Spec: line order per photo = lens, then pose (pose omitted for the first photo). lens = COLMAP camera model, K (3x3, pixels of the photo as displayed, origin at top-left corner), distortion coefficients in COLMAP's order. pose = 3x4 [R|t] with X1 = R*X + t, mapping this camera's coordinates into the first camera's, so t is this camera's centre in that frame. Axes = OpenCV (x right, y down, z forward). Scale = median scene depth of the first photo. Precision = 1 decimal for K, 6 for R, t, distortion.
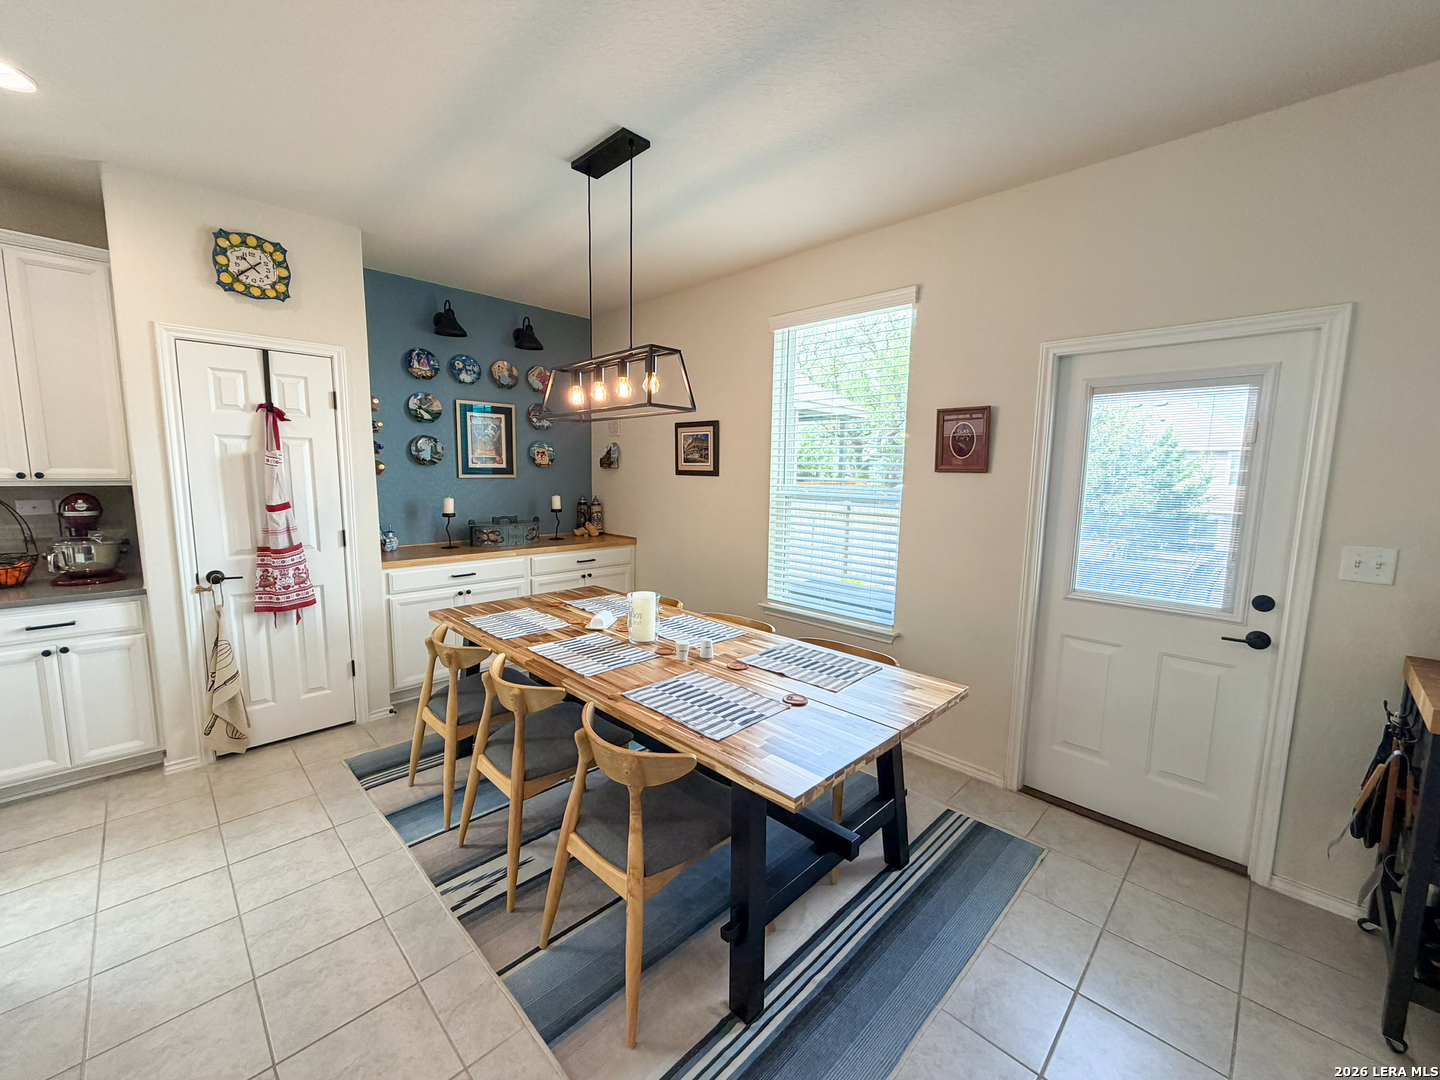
lens RADIAL K [[578.5, 0, 713.9], [0, 578.5, 541.1], [0, 0, 1]] dist [-0.001893, -0.000184]
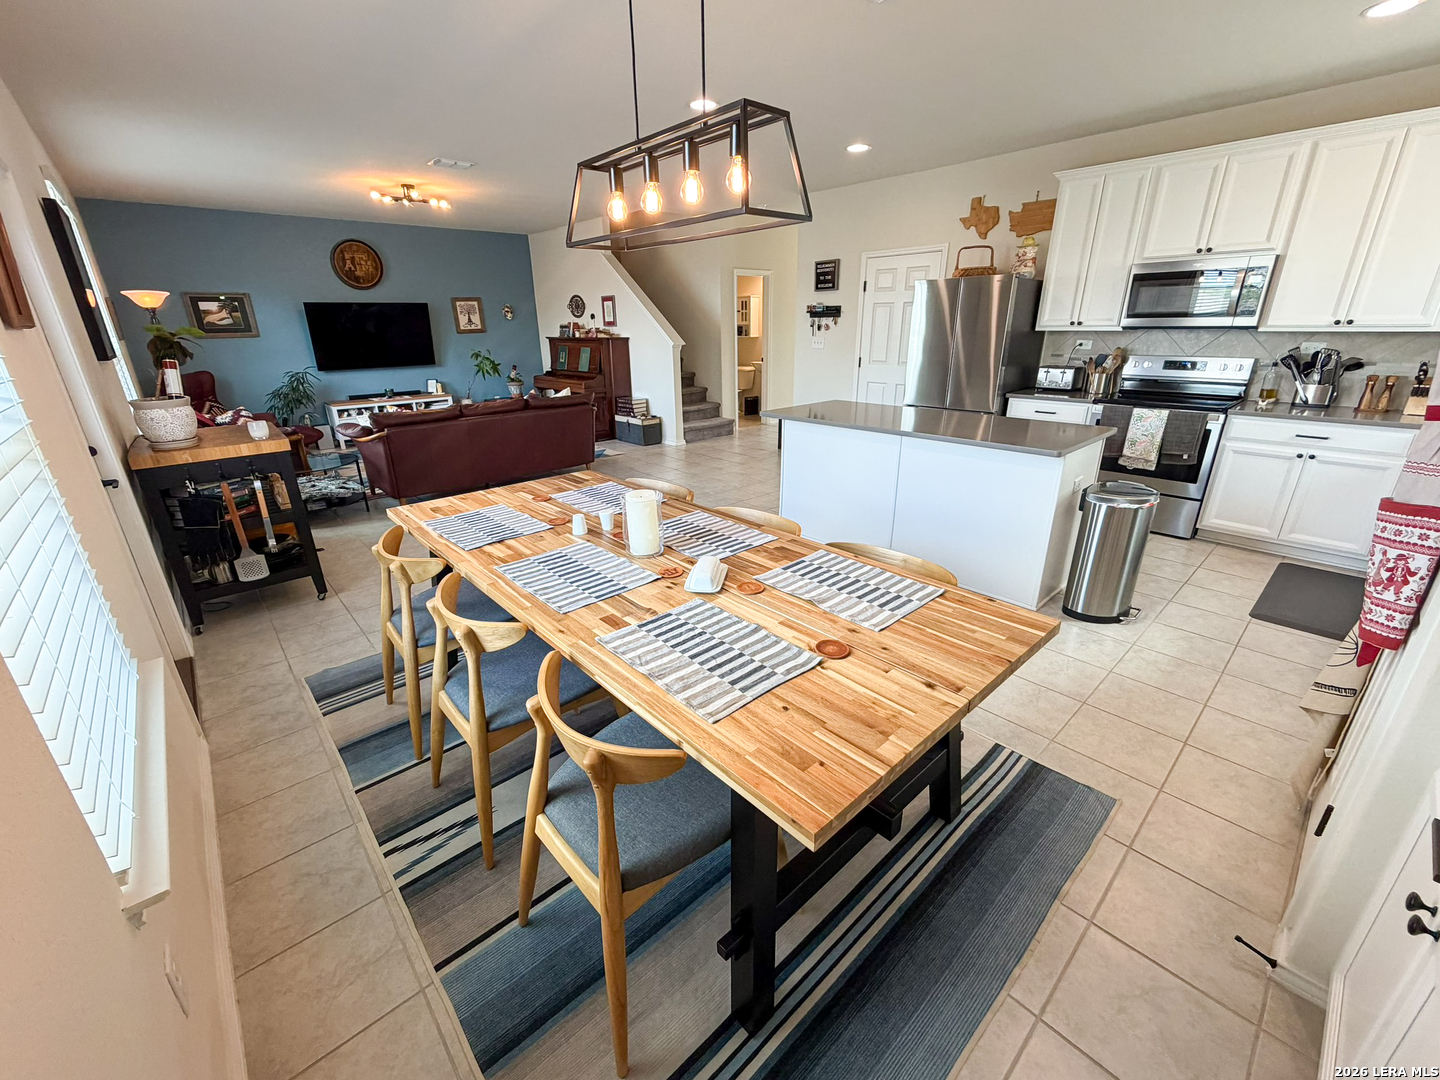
lens RADIAL K [[583.3, 0, 712.0], [0, 583.3, 542.4], [0, 0, 1]] dist [-0.003022, -0.000349]
pose [[-0.998678, -0.017980, 0.048157, -0.221096], [0.006582, 0.884396, 0.466691, -0.180222], [-0.050982, 0.466391, -0.883108, 1.476502]]
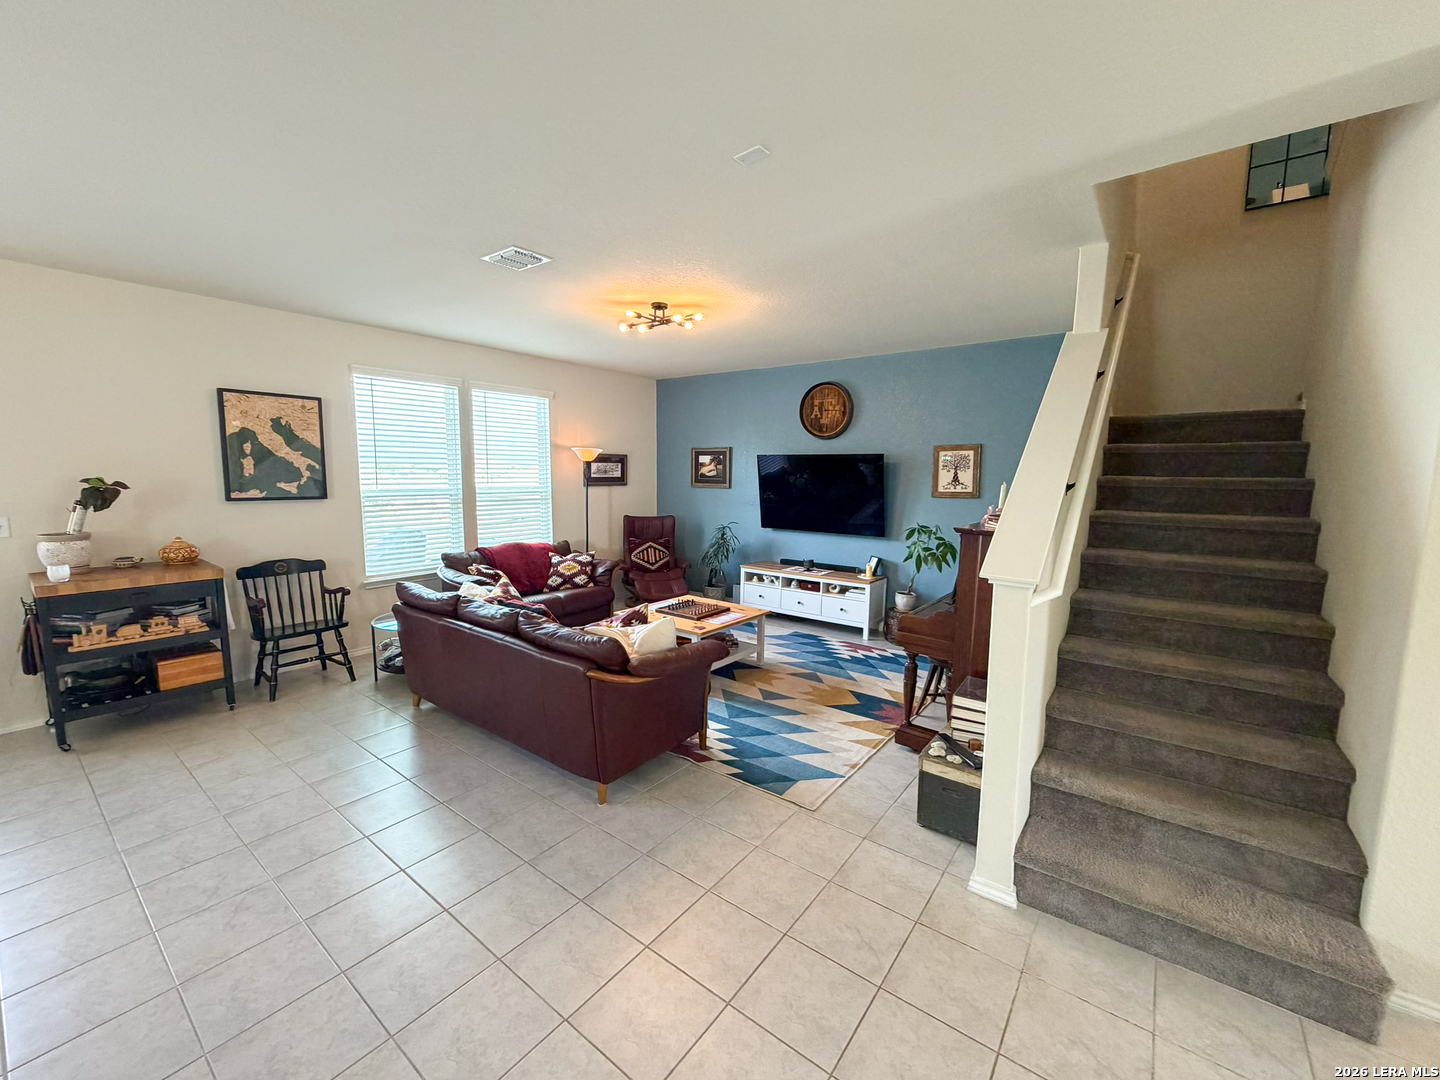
lens RADIAL K [[583.3, 0, 712.0], [0, 583.3, 542.4], [0, 0, 1]] dist [-0.003022, -0.000349]
pose [[-0.130207, -0.135505, 0.982184, -0.588662], [0.106954, 0.982917, 0.149785, 0.035639], [-0.985701, 0.124551, -0.113489, -0.626093]]
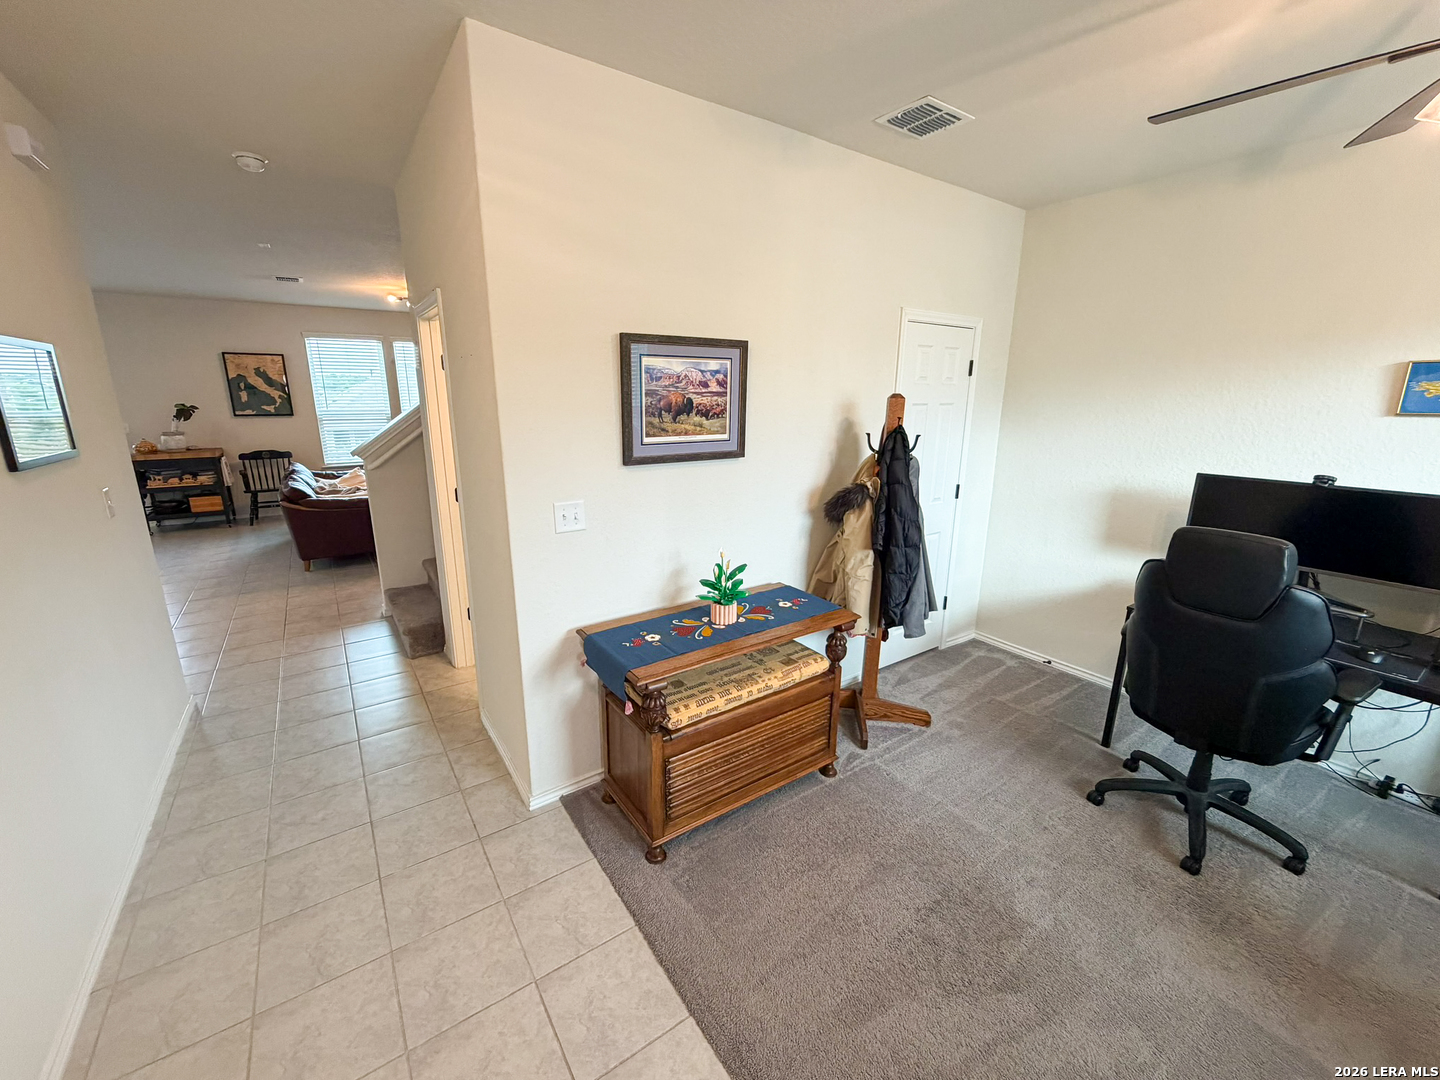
lens RADIAL K [[583.3, 0, 712.0], [0, 583.3, 542.4], [0, 0, 1]] dist [-0.003022, -0.000349]
pose [[0.187511, -0.257237, 0.947981, -1.214800], [0.116756, 0.964095, 0.238515, 0.195949], [-0.975299, 0.065958, 0.210812, -2.217817]]
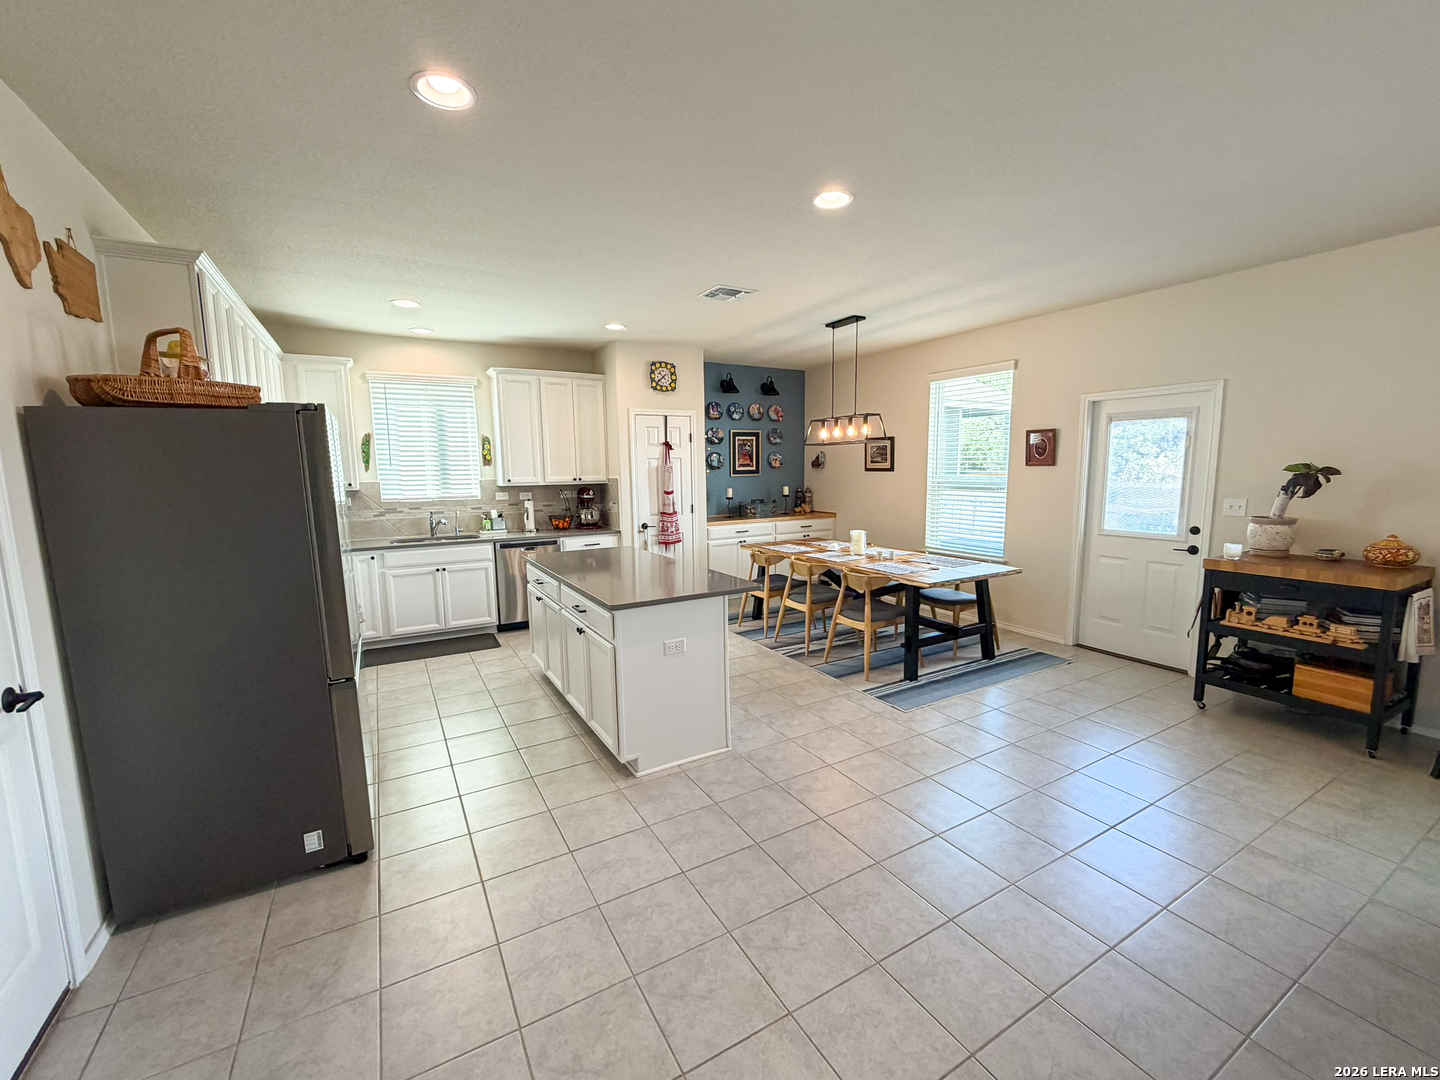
lens RADIAL K [[591.0, 0, 710.2], [0, 591.0, 543.1], [0, 0, 1]] dist [-0.000989, -0.000101]
pose [[0.963575, 0.006067, -0.267370, -0.059437], [-0.004161, 0.999962, 0.007695, 0.104517], [0.267406, -0.006303, 0.963563, -0.984947]]
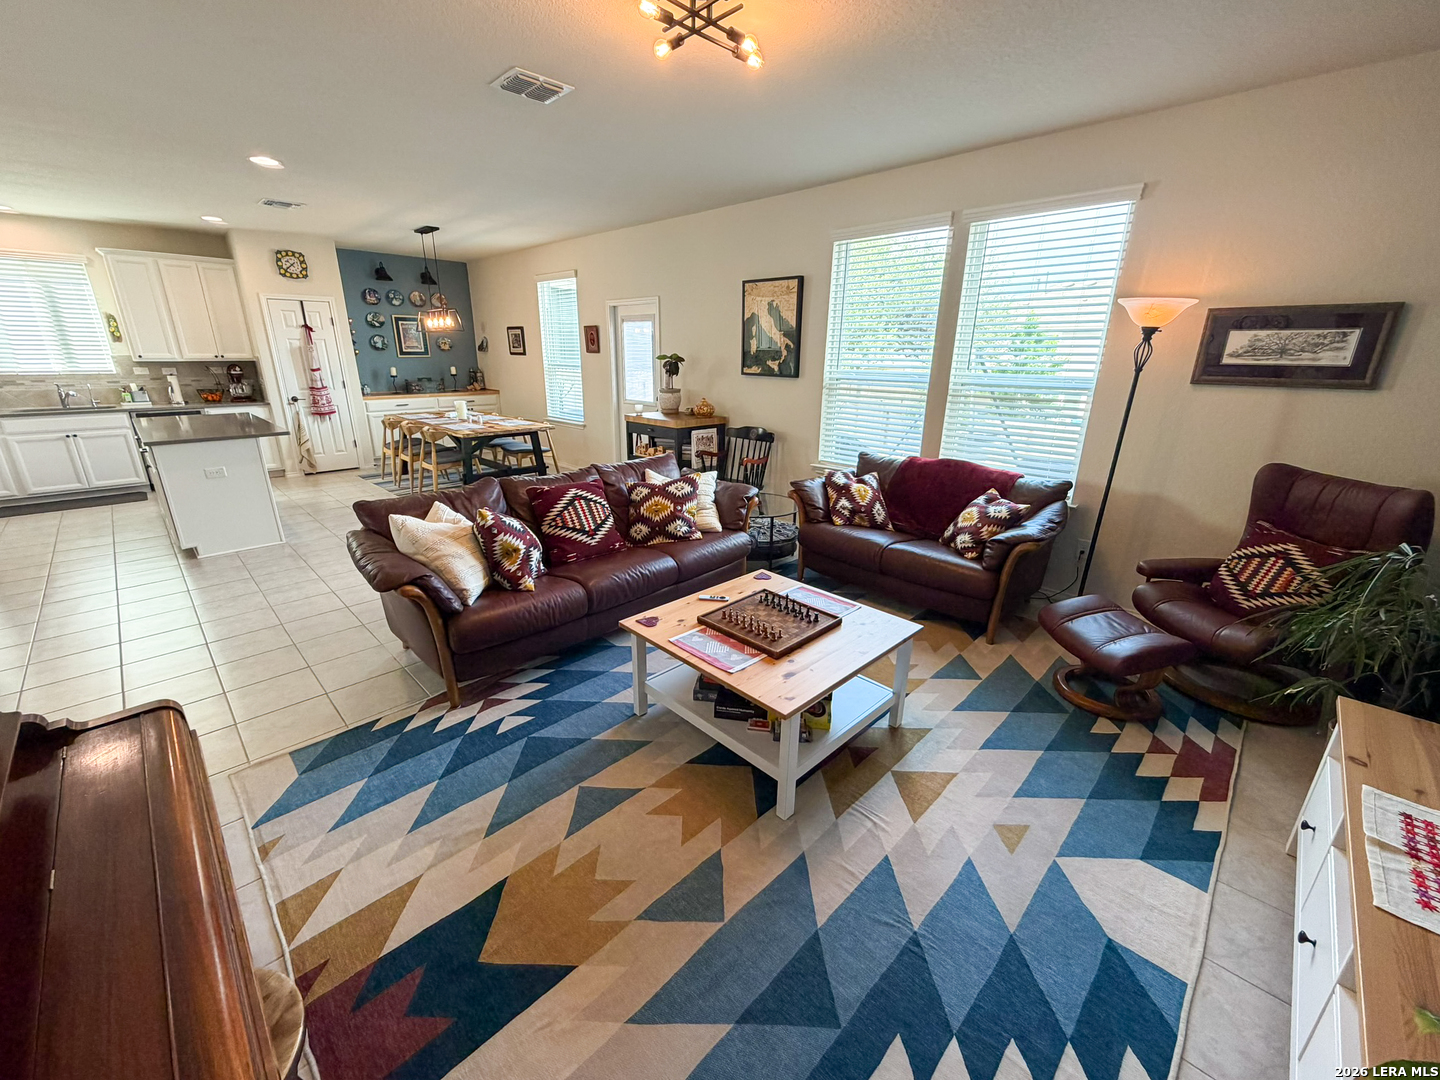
lens RADIAL K [[587.9, 0, 718.2], [0, 587.9, 542.2], [0, 0, 1]] dist [-0.002102, -0.000119]
pose [[0.999982, -0.005889, 0.001189, 0.921695], [0.005547, 0.981070, 0.193573, 0.183180], [-0.002306, -0.193563, 0.981085, -1.553442]]
